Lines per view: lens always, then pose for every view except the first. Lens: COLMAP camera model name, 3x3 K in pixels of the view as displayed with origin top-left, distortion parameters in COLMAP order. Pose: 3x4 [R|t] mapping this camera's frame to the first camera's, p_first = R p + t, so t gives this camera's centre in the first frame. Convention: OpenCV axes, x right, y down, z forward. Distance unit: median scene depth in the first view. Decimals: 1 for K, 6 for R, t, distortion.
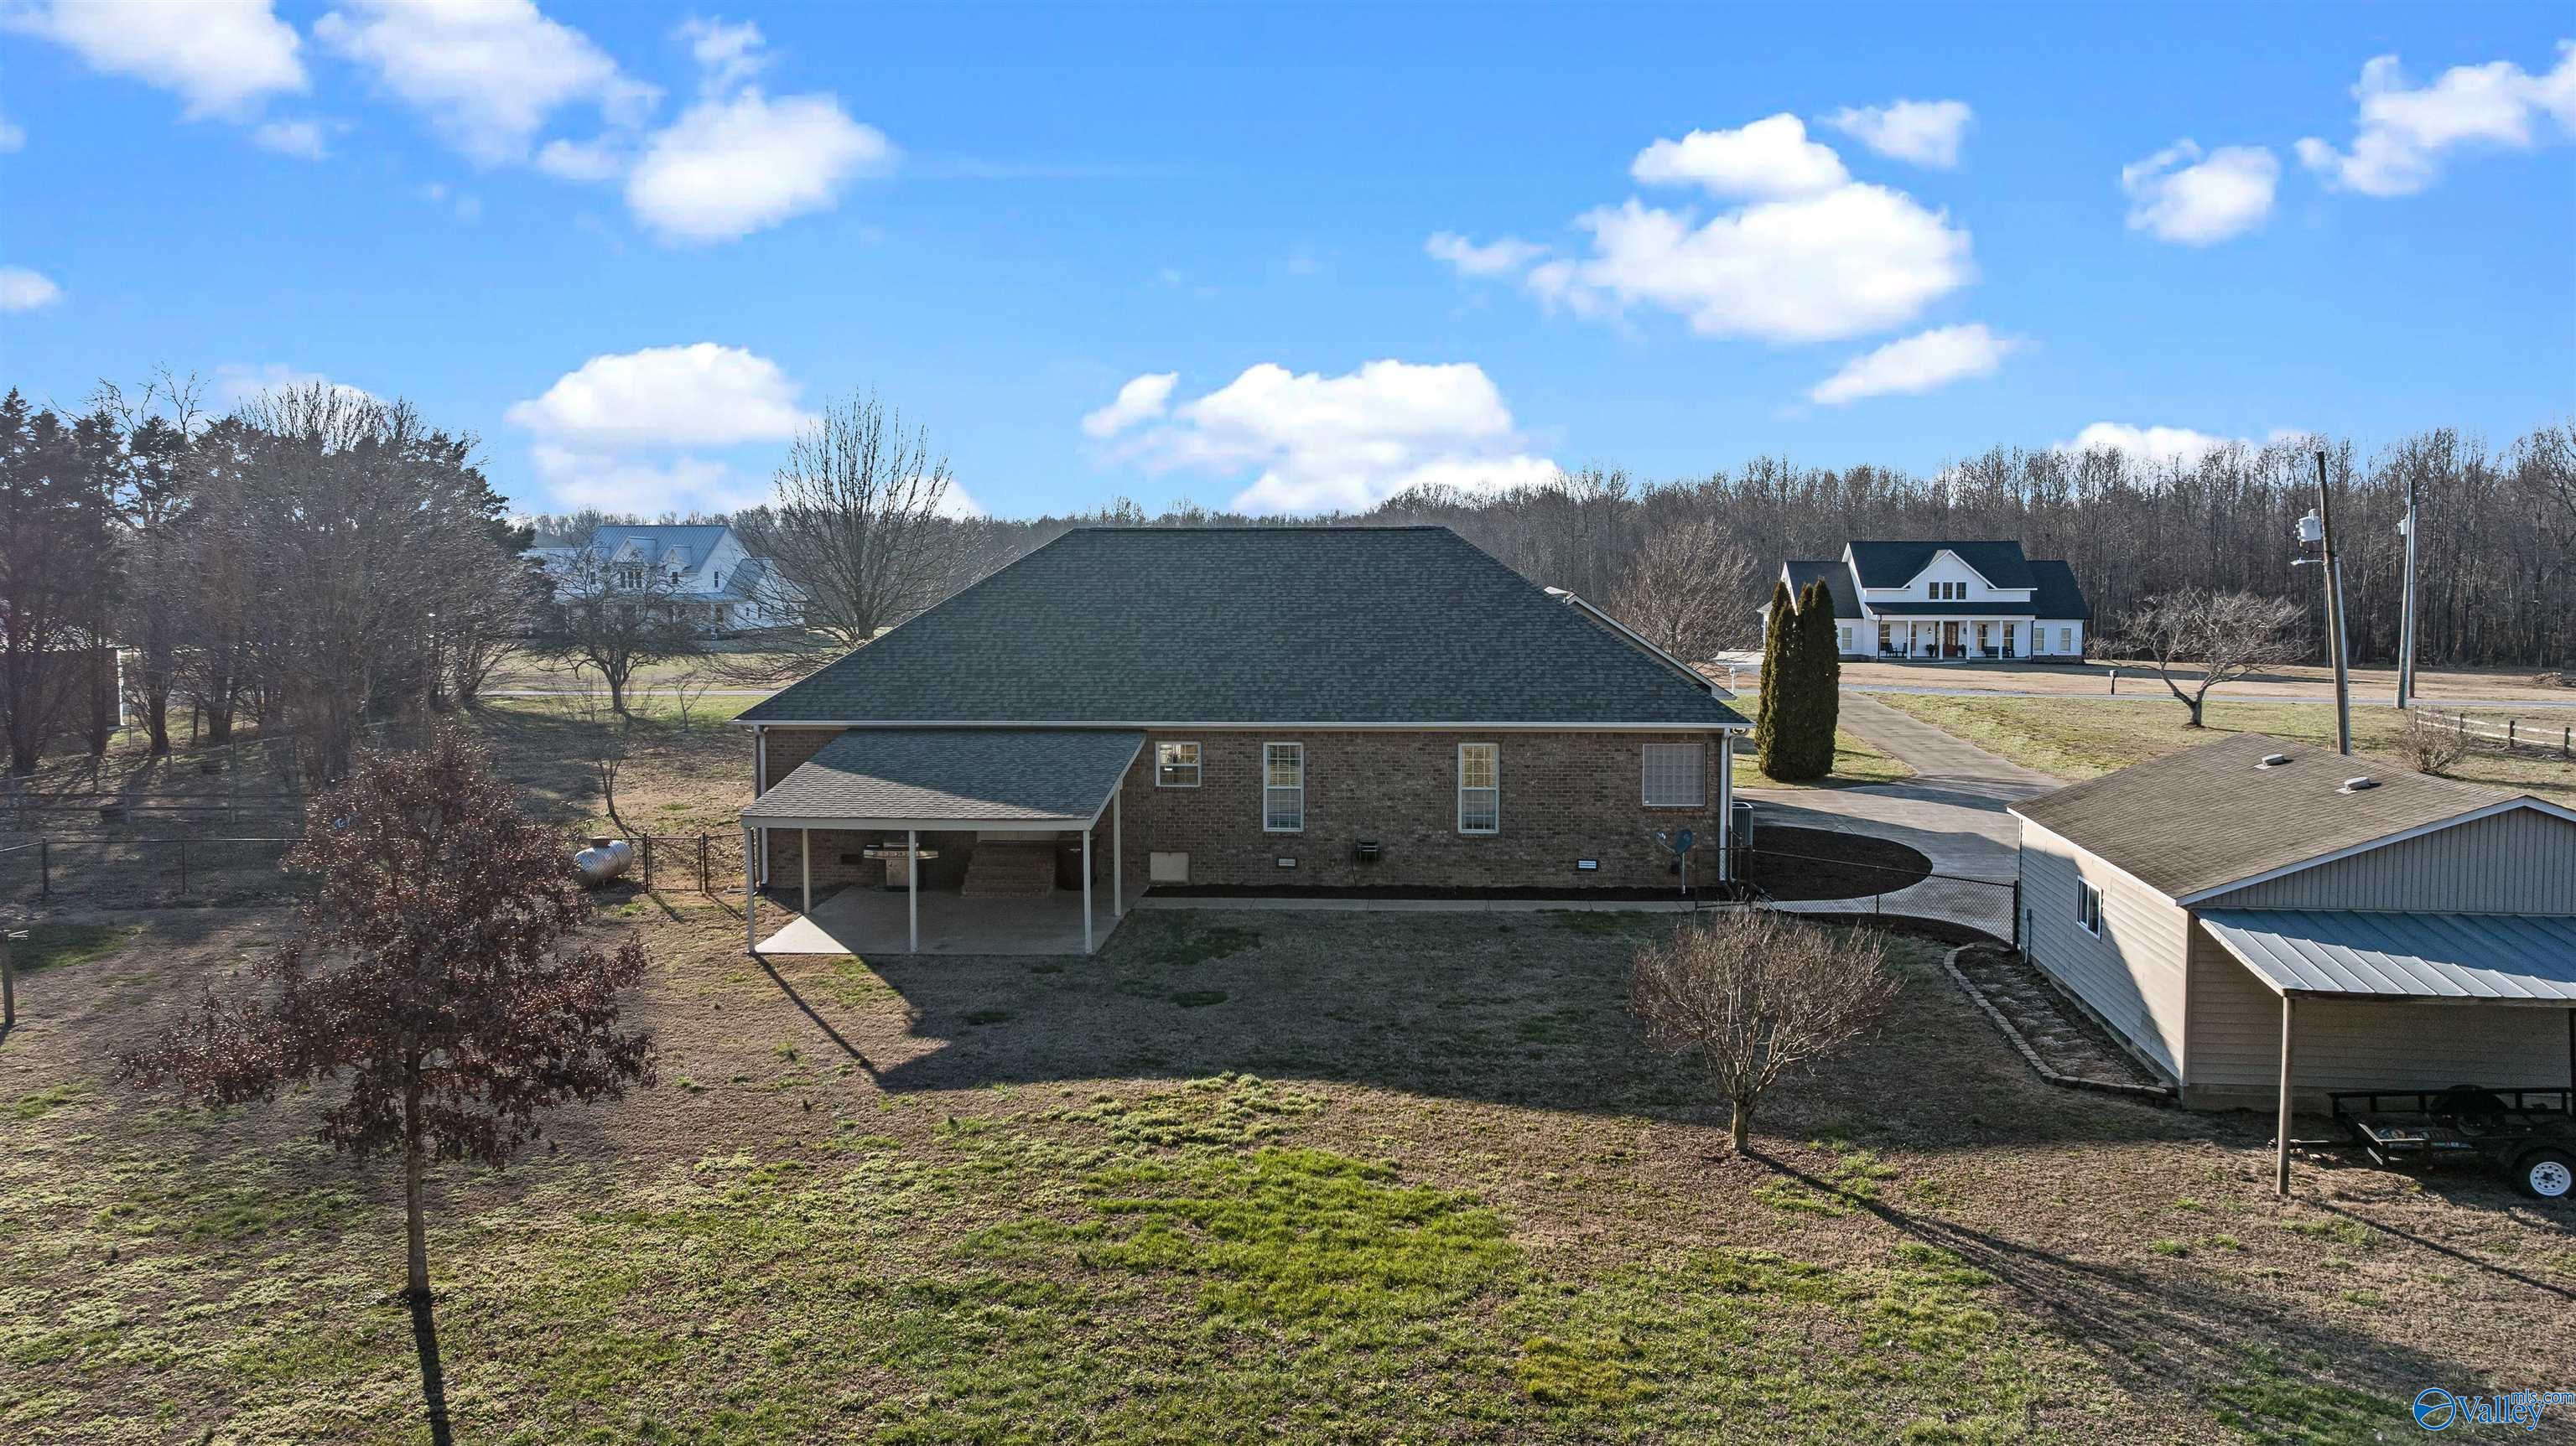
lens RADIAL K [[2019.8, 0, 1288.0], [0, 2019.8, 723.0], [0, 0, 1]] dist [-0.028587, -0.012729]
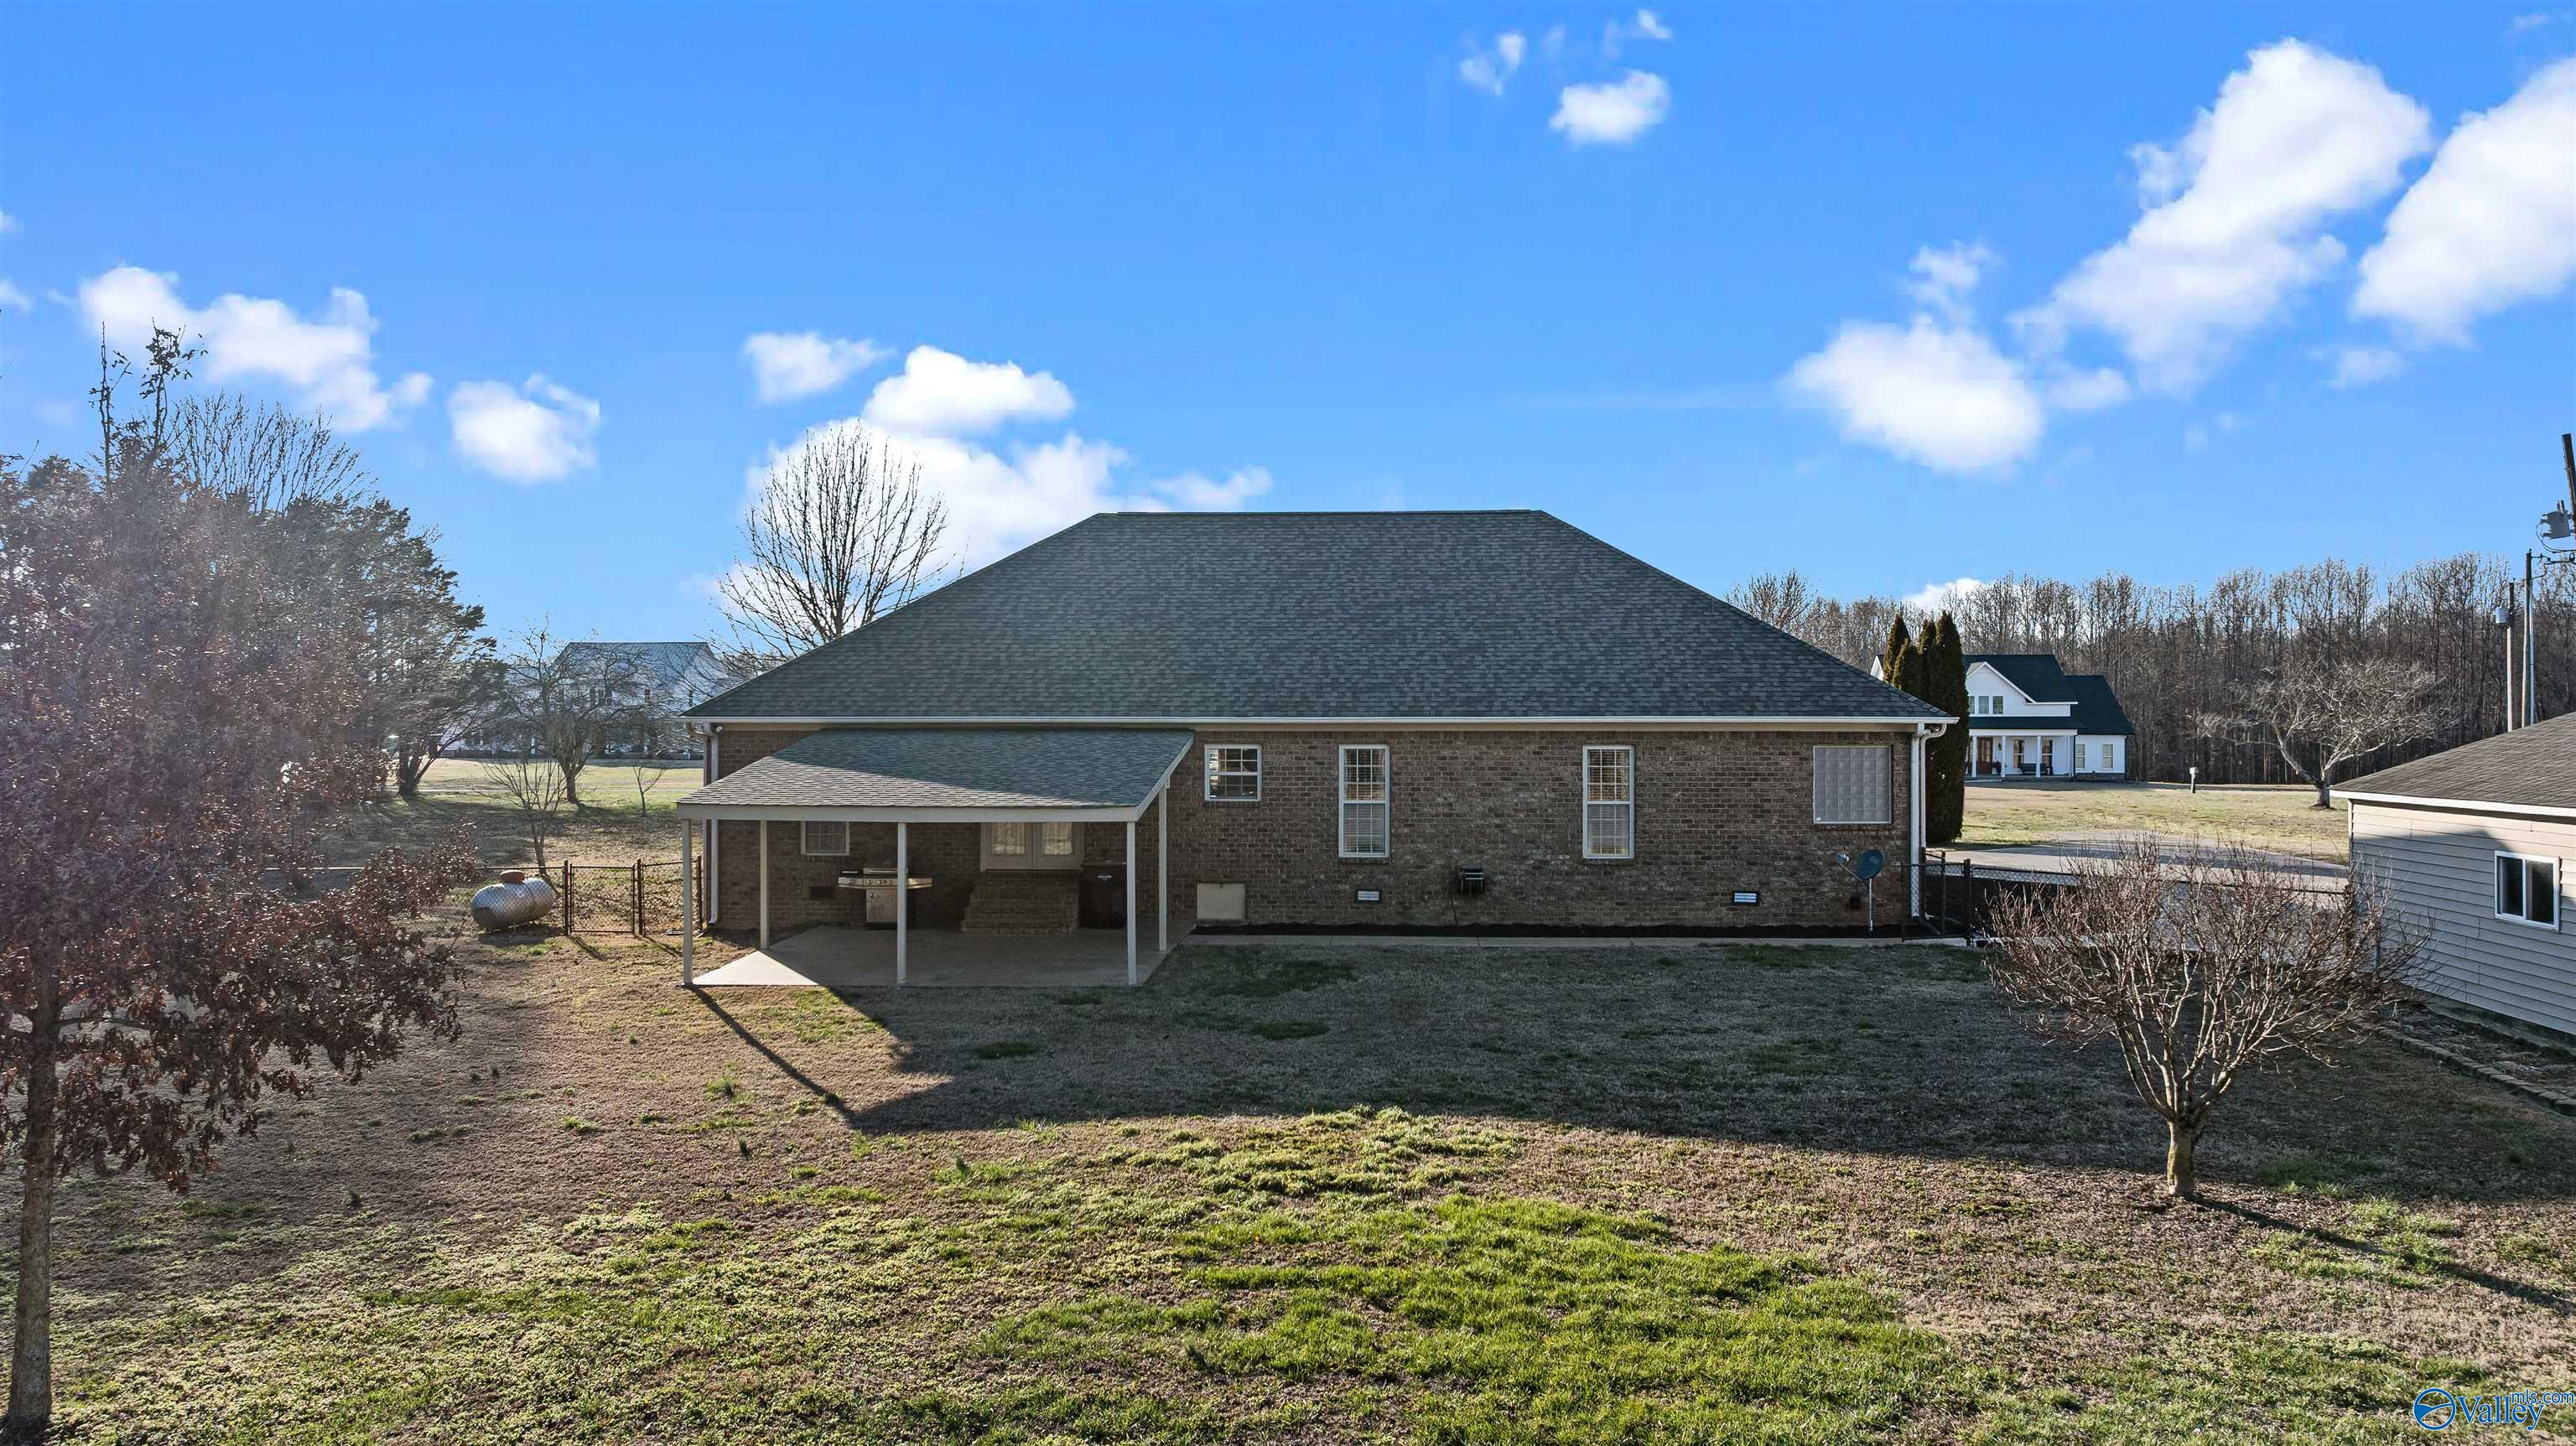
lens RADIAL K [[1999.0, 0, 1288.0], [0, 1999.0, 723.0], [0, 0, 1]] dist [-0.053401, 0.057233]
pose [[0.999920, 0.003511, 0.012176, -0.054573], [-0.002501, 0.996633, -0.081952, 0.084963], [-0.012422, 0.081915, 0.996562, 0.268007]]
